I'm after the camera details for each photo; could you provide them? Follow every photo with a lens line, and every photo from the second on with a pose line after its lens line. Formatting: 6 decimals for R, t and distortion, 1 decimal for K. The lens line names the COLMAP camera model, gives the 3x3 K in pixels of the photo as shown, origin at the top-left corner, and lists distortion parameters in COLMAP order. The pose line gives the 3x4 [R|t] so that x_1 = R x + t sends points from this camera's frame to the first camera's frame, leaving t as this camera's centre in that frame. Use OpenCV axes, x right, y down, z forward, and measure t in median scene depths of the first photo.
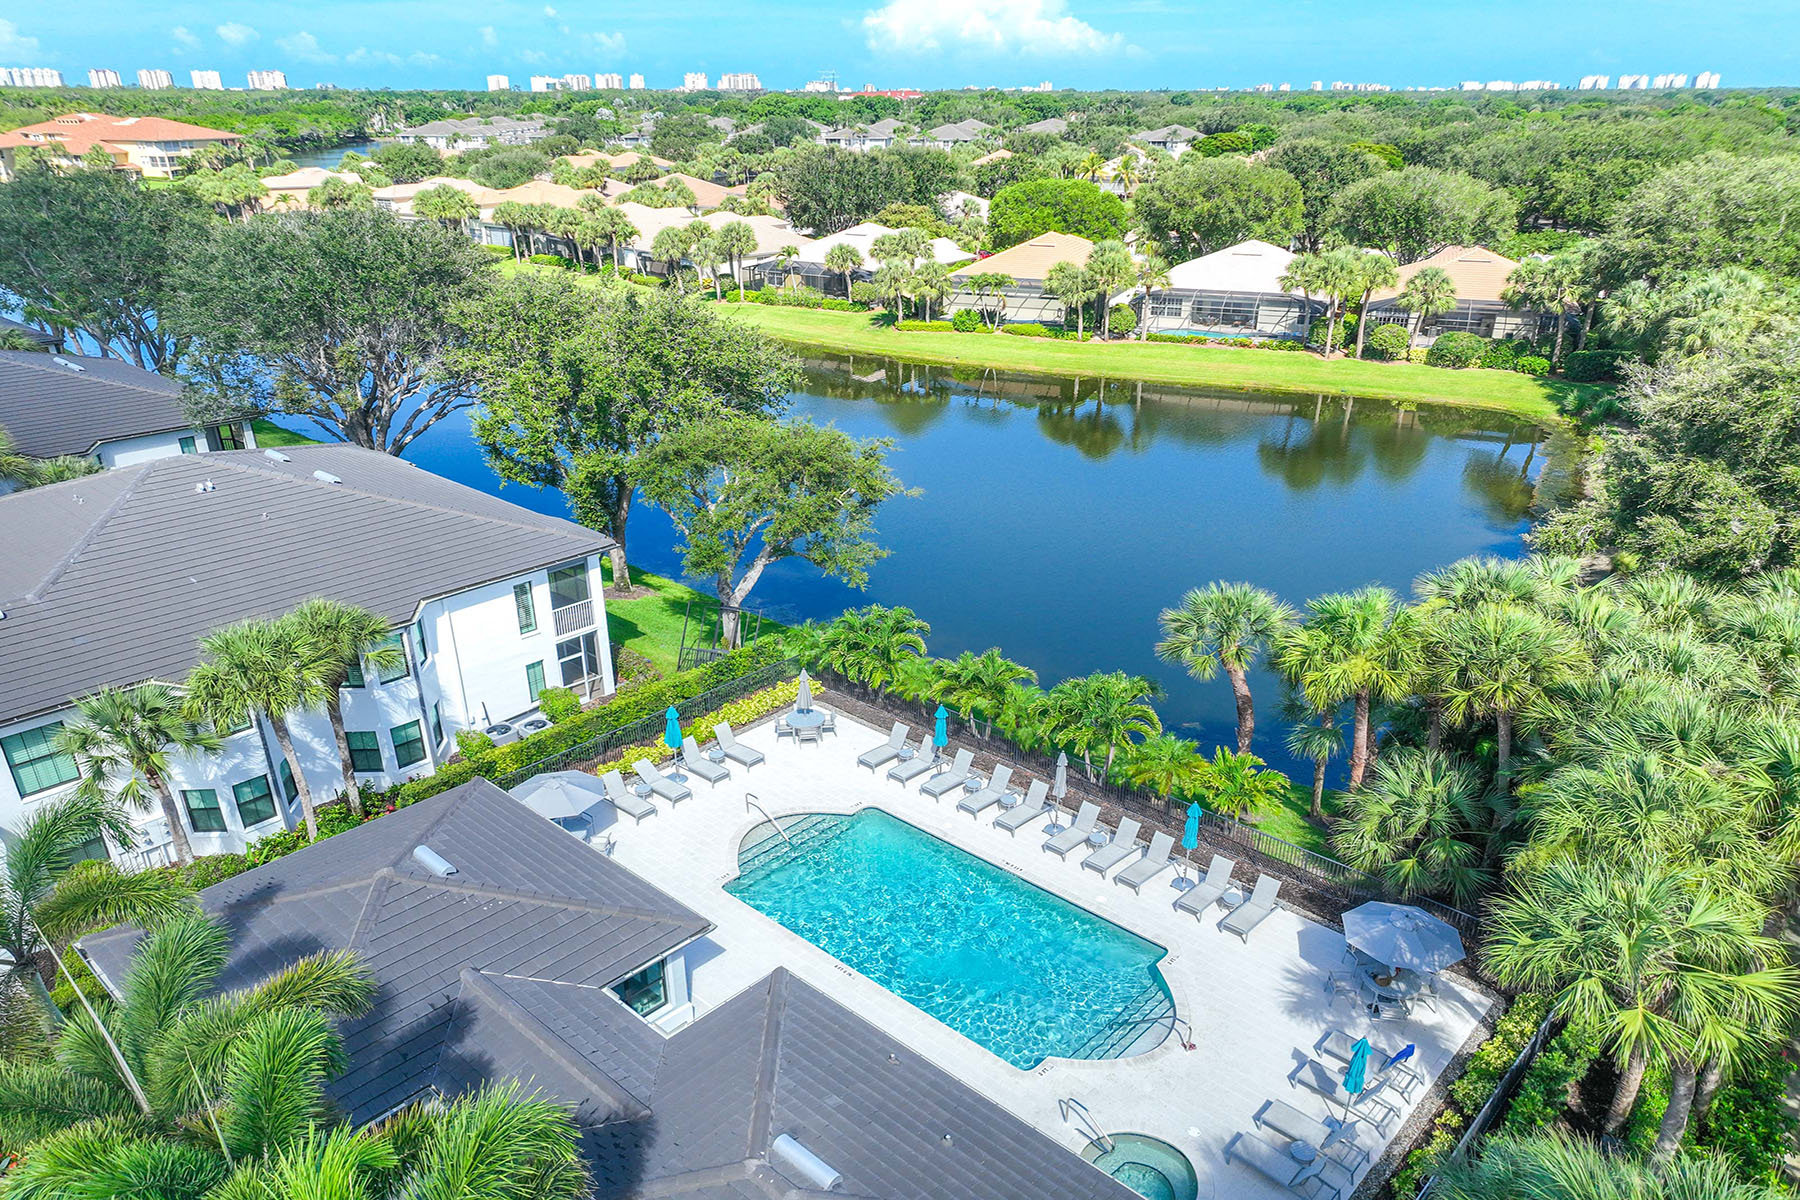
lens RADIAL K [[1206.7, 0, 900.0], [0, 1206.7, 600.0], [0, 0, 1]] dist [0.031537, -0.001219]
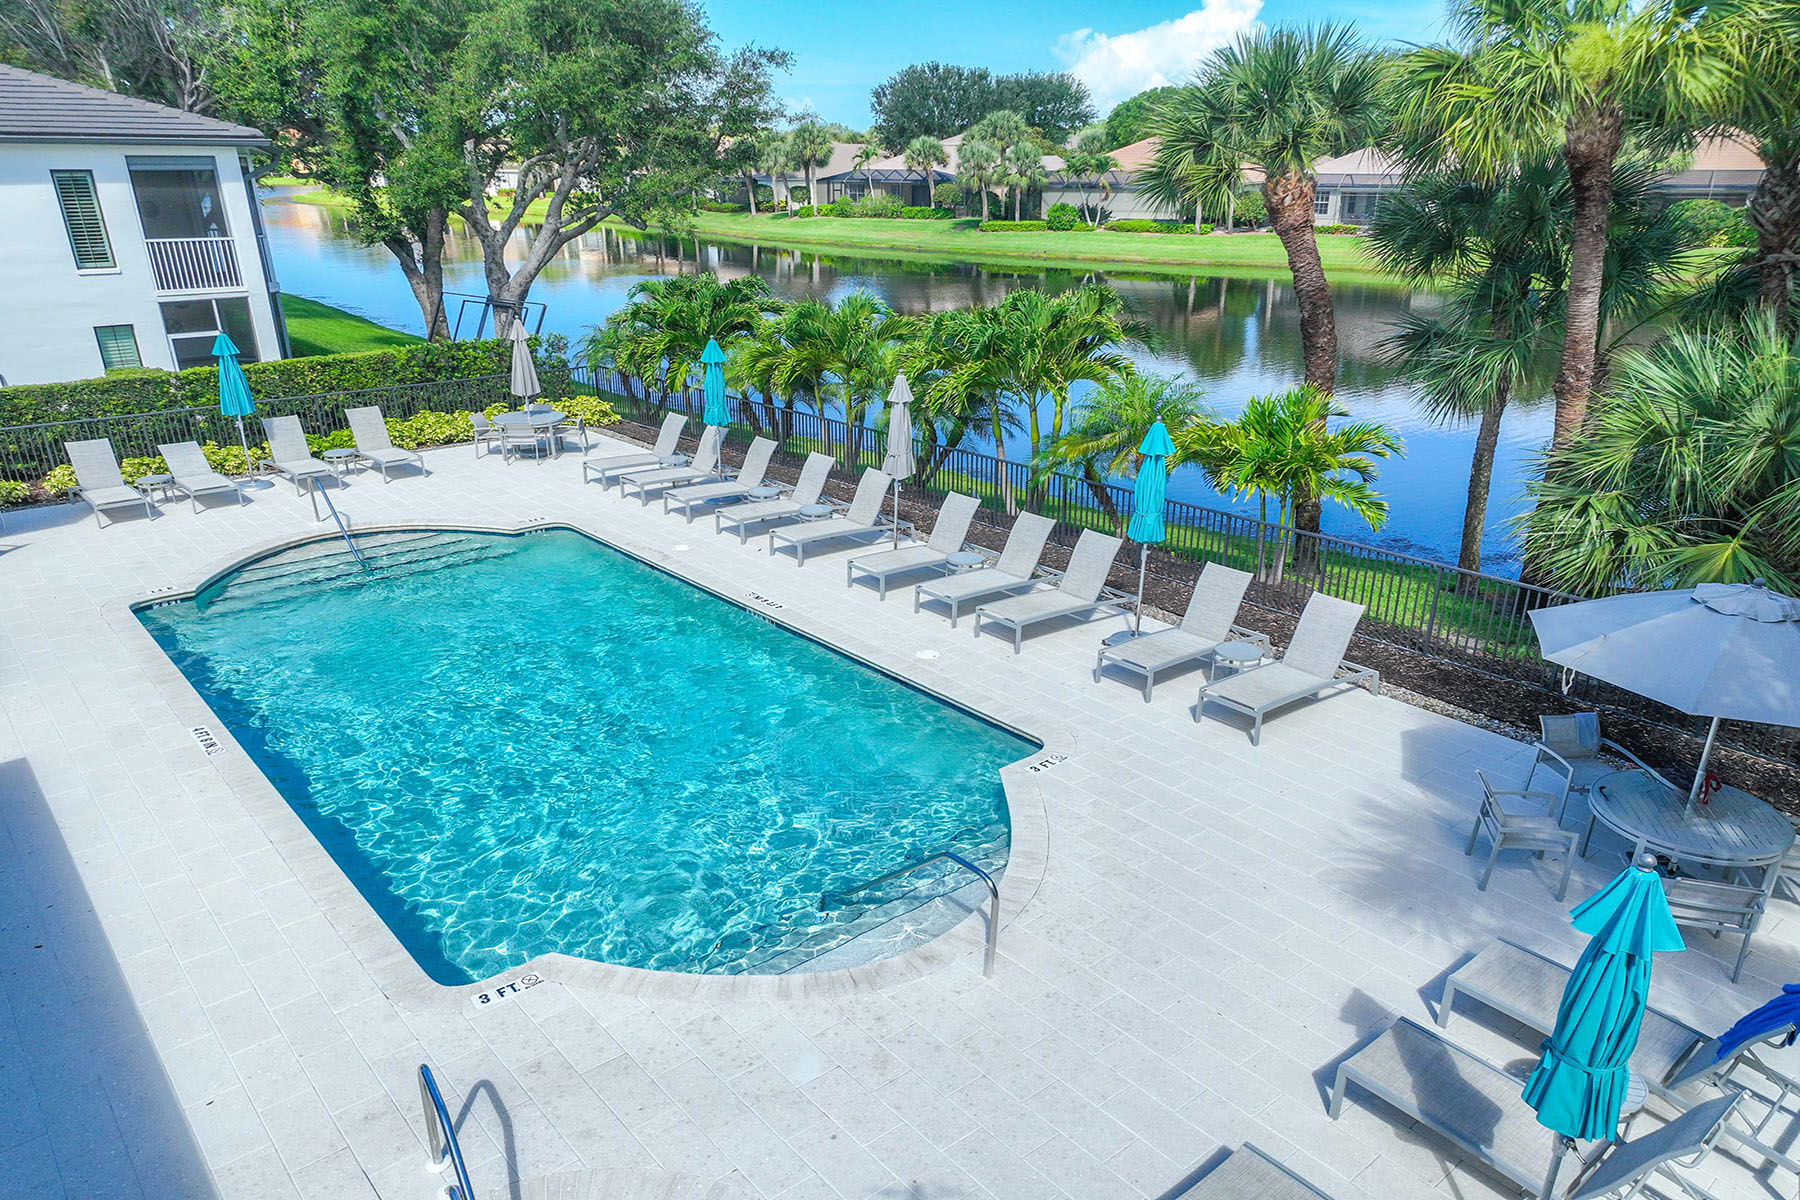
lens RADIAL K [[1206.7, 0, 900.0], [0, 1206.7, 600.0], [0, 0, 1]] dist [0.031537, -0.001219]
pose [[0.991681, 0.036811, -0.123344, 0.159151], [-0.040831, 0.998709, -0.030217, 0.184521], [0.122072, 0.035002, 0.991904, 0.441051]]
